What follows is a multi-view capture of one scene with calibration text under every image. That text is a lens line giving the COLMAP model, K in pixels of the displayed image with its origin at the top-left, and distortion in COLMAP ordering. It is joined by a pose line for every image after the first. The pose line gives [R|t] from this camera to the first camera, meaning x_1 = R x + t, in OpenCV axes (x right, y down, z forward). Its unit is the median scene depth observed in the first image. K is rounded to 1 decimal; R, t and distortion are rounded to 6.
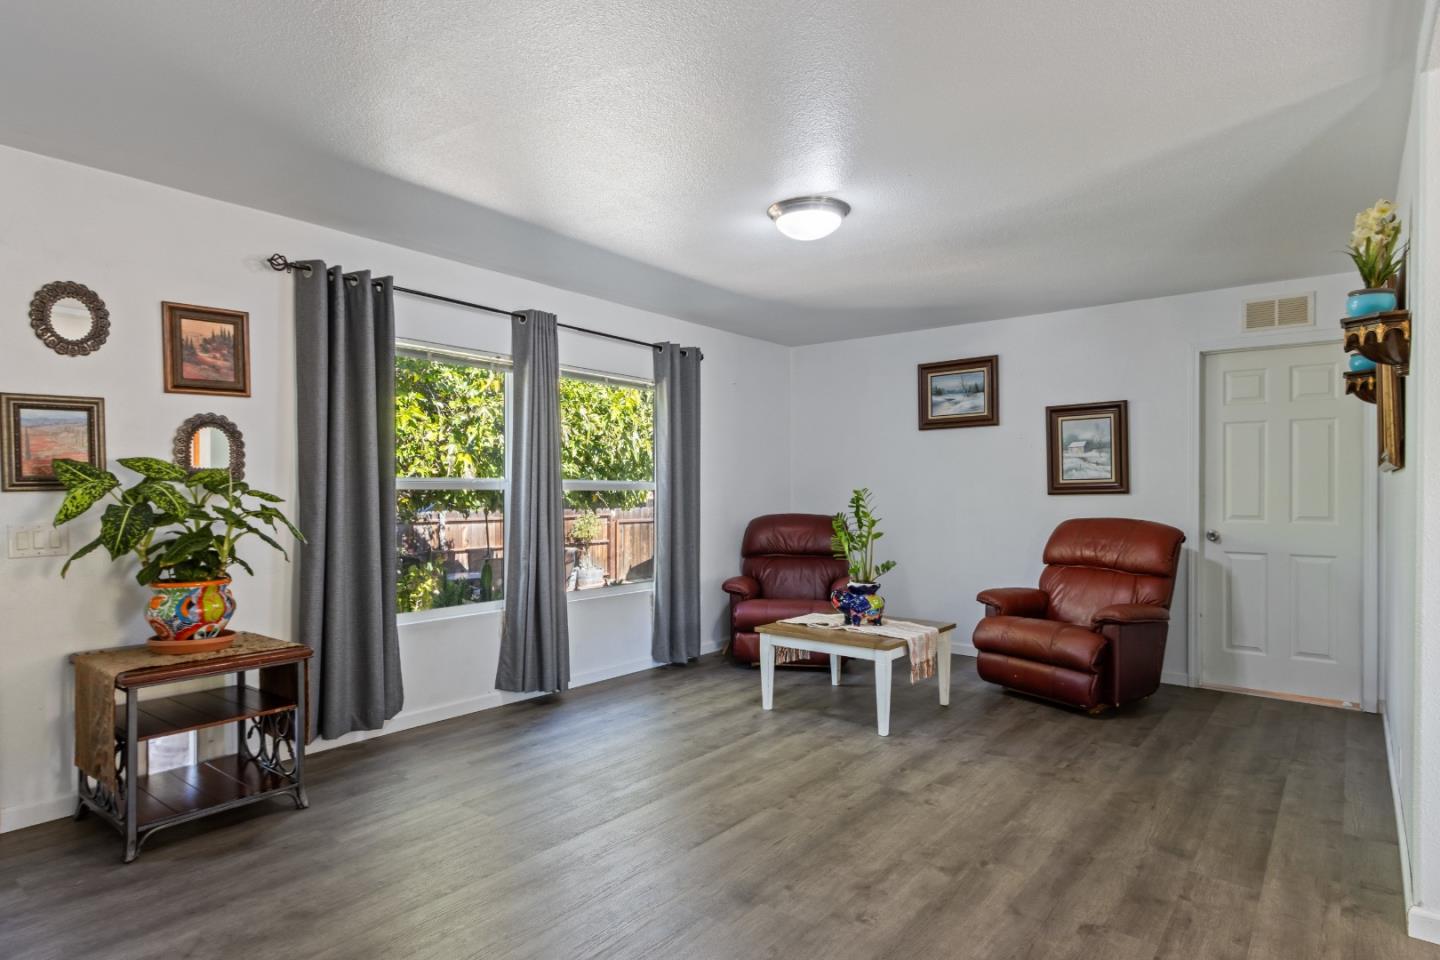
lens RADIAL K [[742.6, 0, 722.1], [0, 742.6, 489.0], [0, 0, 1]] dist [0.012033, -0.000116]
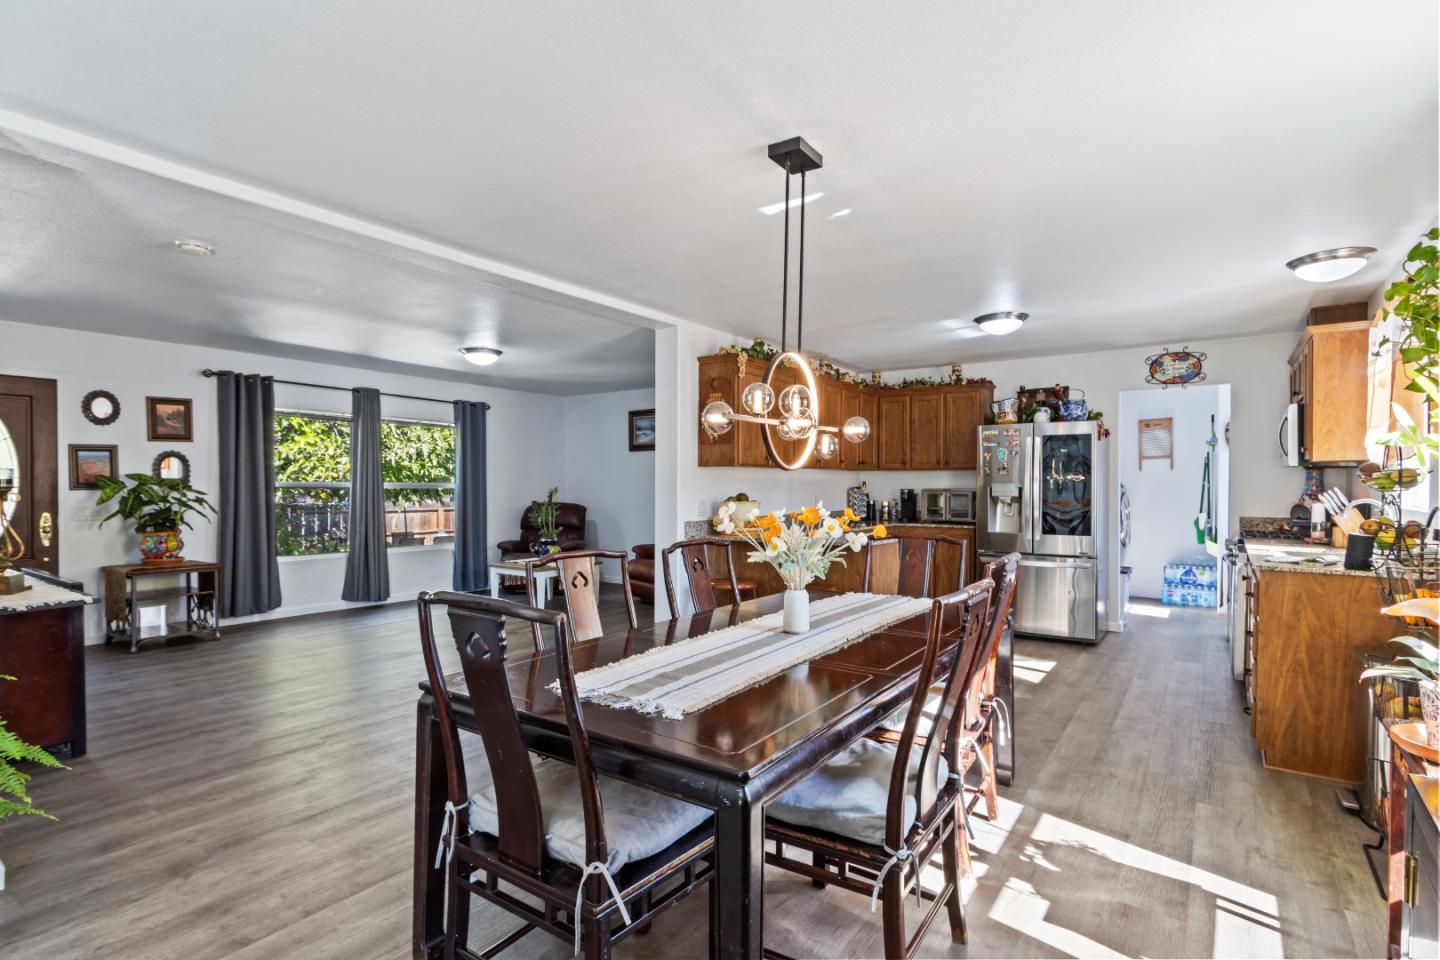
lens RADIAL K [[669.8, 0, 717.5], [0, 669.8, 486.6], [0, 0, 1]] dist [0.002252, -0.000141]
pose [[0.997704, -0.000883, 0.067718, 0.673907], [0.000689, 0.999996, 0.002889, -0.009357], [-0.067720, -0.002836, 0.997700, -0.922220]]
